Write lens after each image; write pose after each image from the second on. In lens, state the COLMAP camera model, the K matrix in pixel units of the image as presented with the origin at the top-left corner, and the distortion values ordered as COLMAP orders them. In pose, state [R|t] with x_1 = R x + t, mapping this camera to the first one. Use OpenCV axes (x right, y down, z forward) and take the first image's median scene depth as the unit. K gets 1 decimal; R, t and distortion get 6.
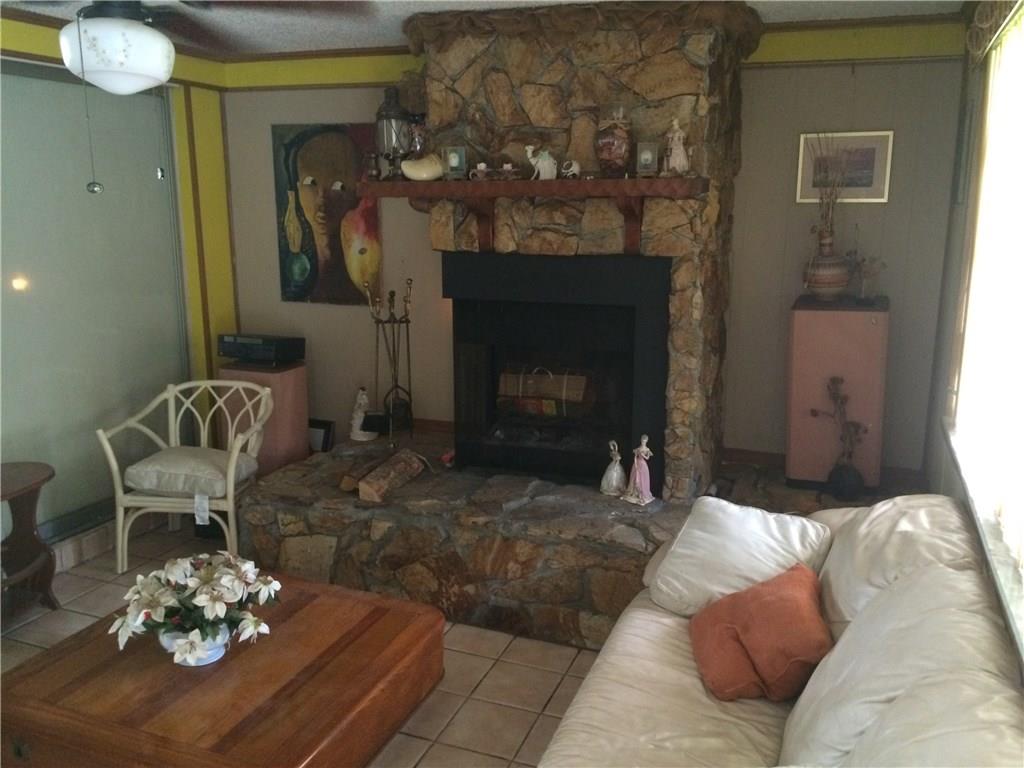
lens RADIAL K [[880.9, 0, 517.1], [0, 880.9, 383.5], [0, 0, 1]] dist [0.071452, -0.082362]
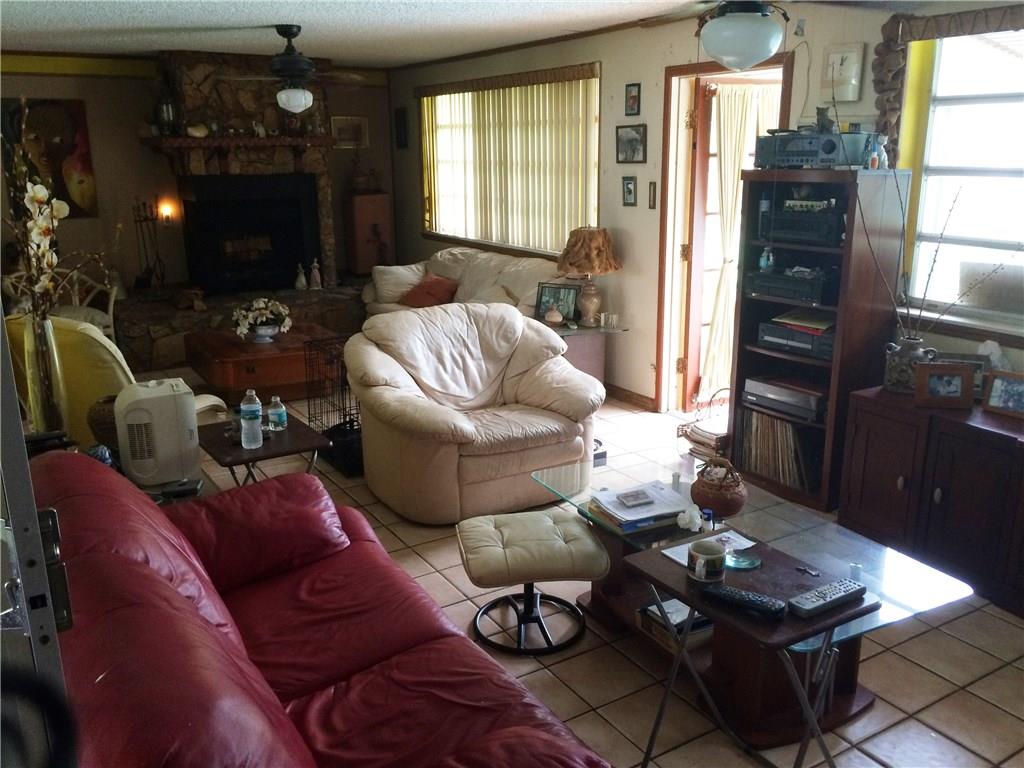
lens RADIAL K [[880.9, 0, 512.6], [0, 880.9, 383.8], [0, 0, 1]] dist [0.071452, -0.082362]
pose [[0.613958, -0.215107, 0.759463, -1.267669], [0.173079, 0.975423, 0.136356, 0.147418], [-0.770129, 0.047730, 0.636100, -0.734210]]
